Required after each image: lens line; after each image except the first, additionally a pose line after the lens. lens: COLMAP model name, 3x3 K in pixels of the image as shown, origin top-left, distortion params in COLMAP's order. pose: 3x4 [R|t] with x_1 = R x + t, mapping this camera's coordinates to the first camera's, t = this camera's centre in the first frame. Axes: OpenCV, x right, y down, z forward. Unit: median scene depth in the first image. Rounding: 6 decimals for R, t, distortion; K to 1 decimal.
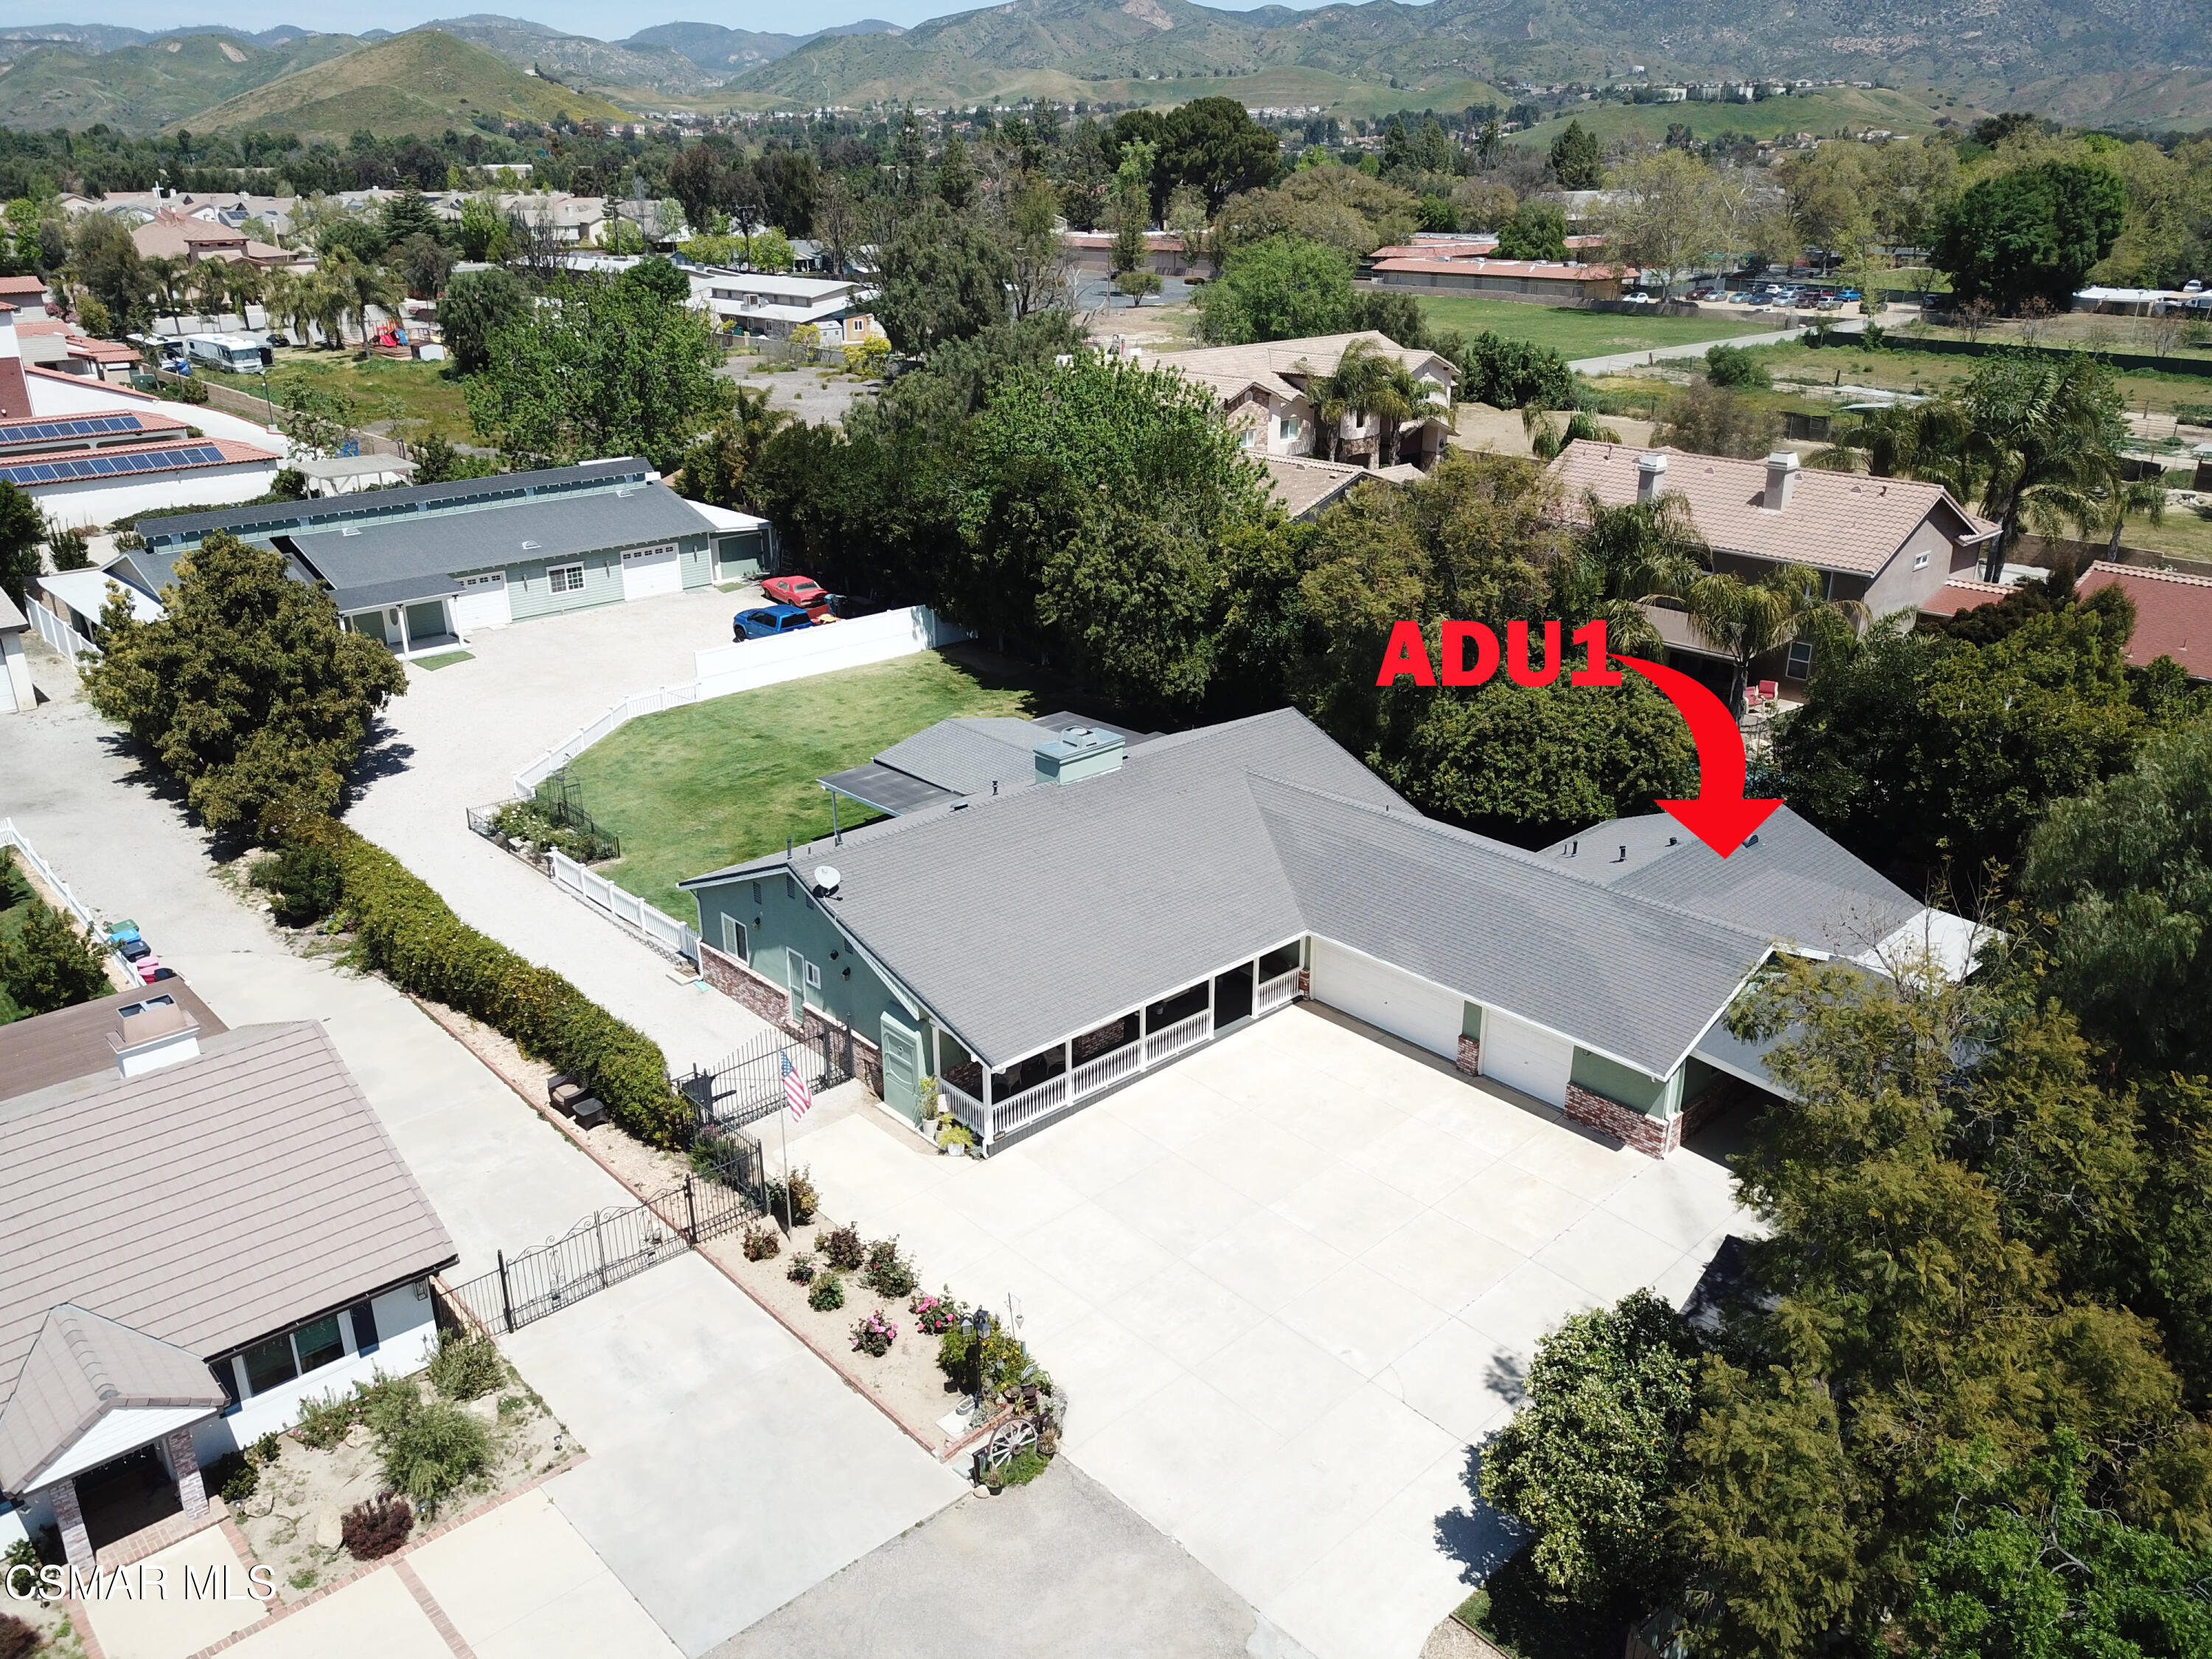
lens RADIAL K [[1697.6, 0, 1095.4], [0, 1697.6, 827.0], [0, 0, 1]] dist [0.004650, 0.001756]
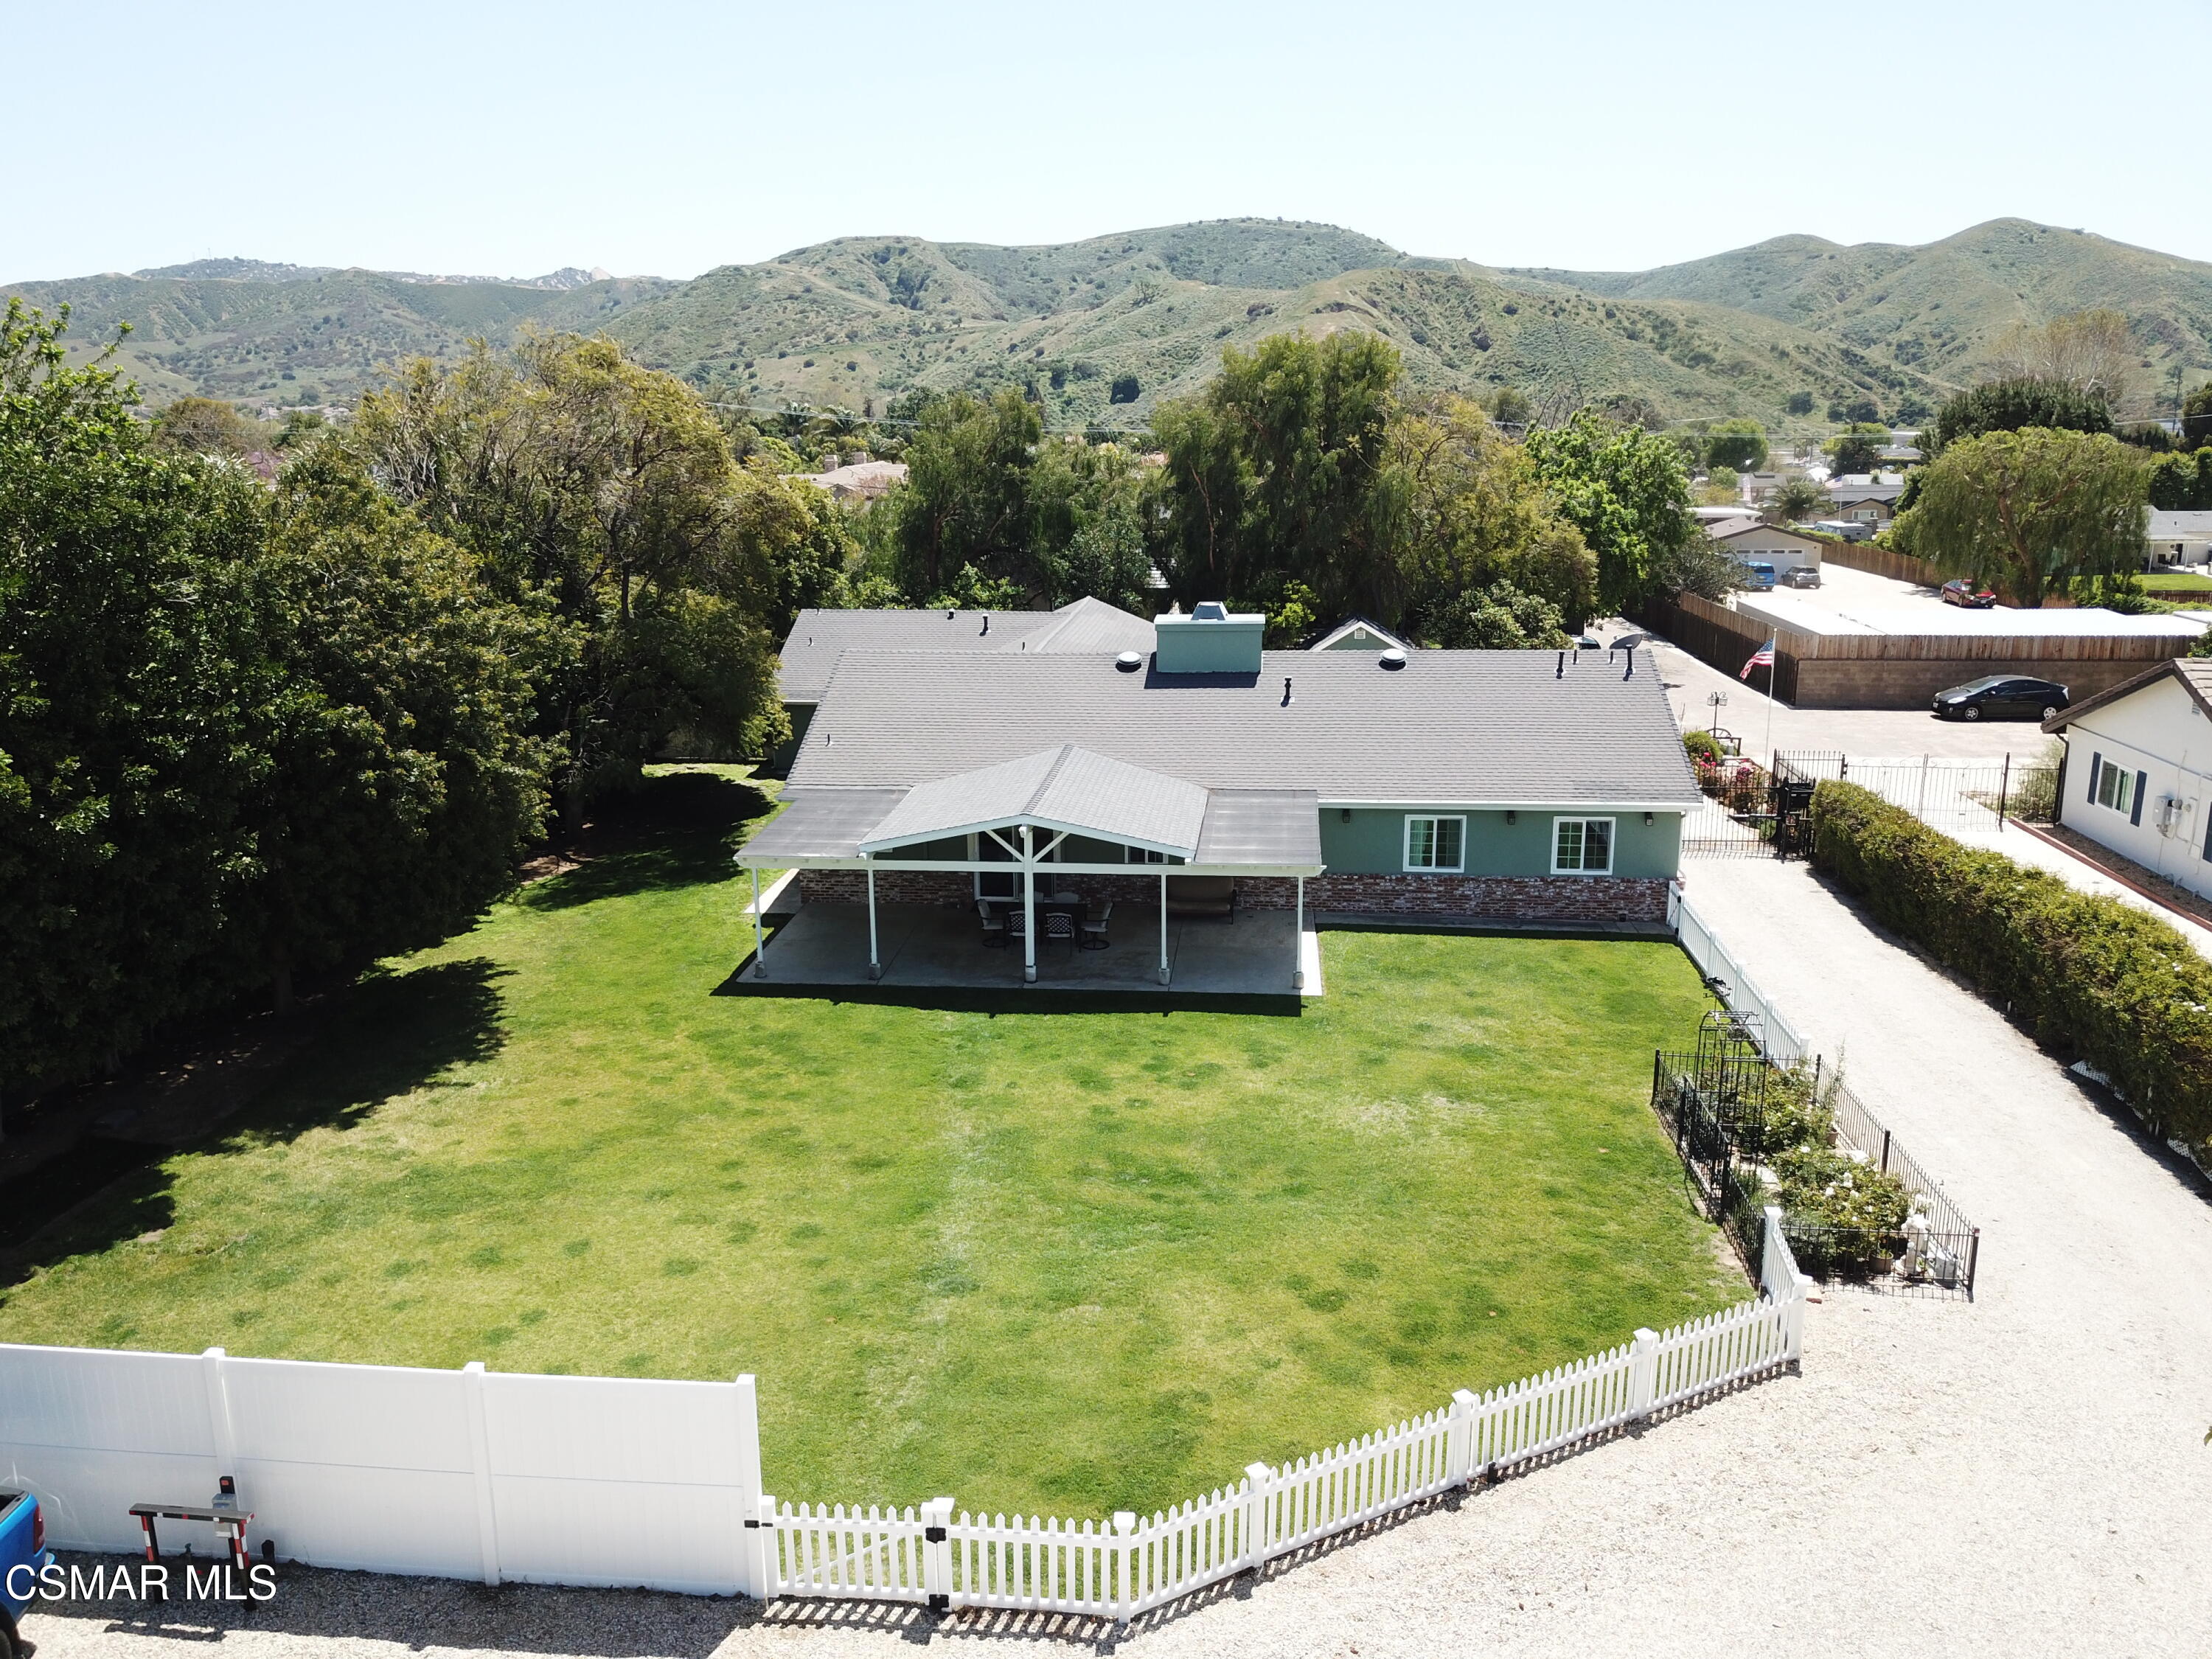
lens RADIAL K [[1705.9, 0, 1108.4], [0, 1705.9, 840.8], [0, 0, 1]] dist [0.001173, 0.005160]
pose [[-0.669708, -0.174042, 0.721943, -0.487940], [0.278442, 0.842381, 0.461372, -0.293019], [-0.688449, 0.510004, -0.515688, 1.256086]]
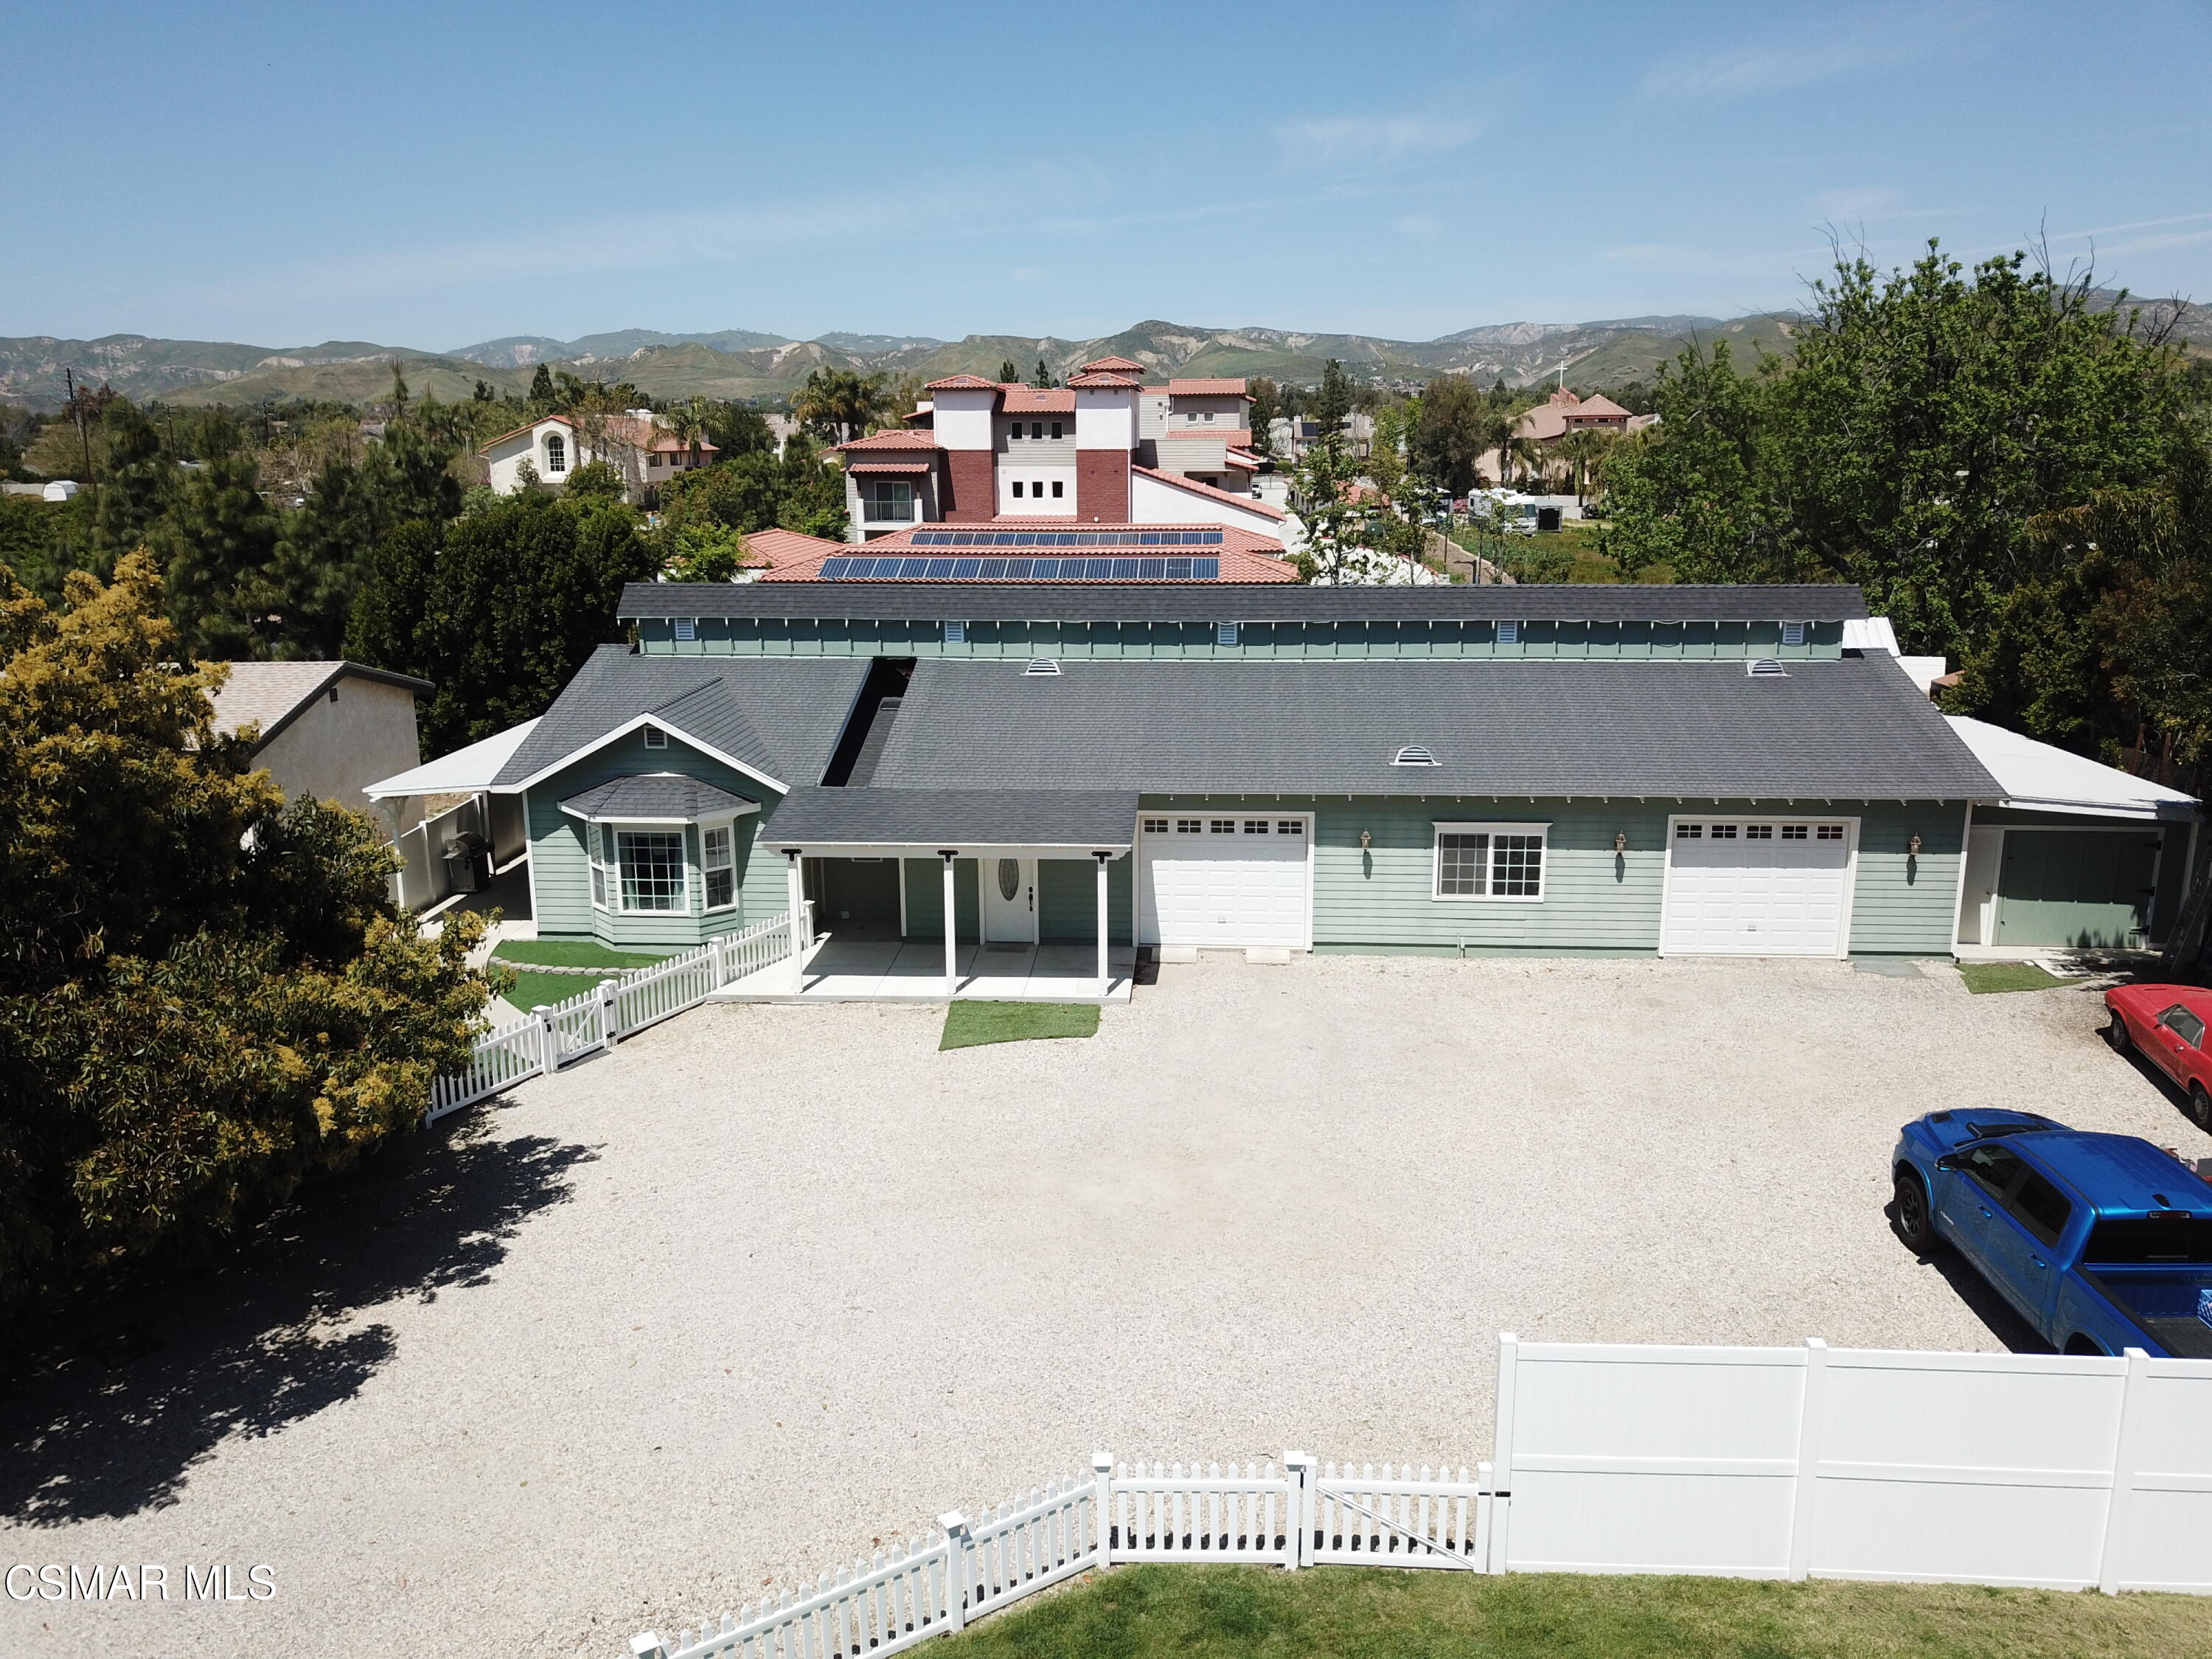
lens RADIAL K [[1705.9, 0, 1108.4], [0, 1705.9, 840.8], [0, 0, 1]] dist [0.001173, 0.005160]
pose [[0.693135, 0.165587, -0.701530, -0.166289], [-0.261497, 0.964717, -0.030659, -0.169075], [0.671701, 0.204698, 0.711980, 0.983153]]
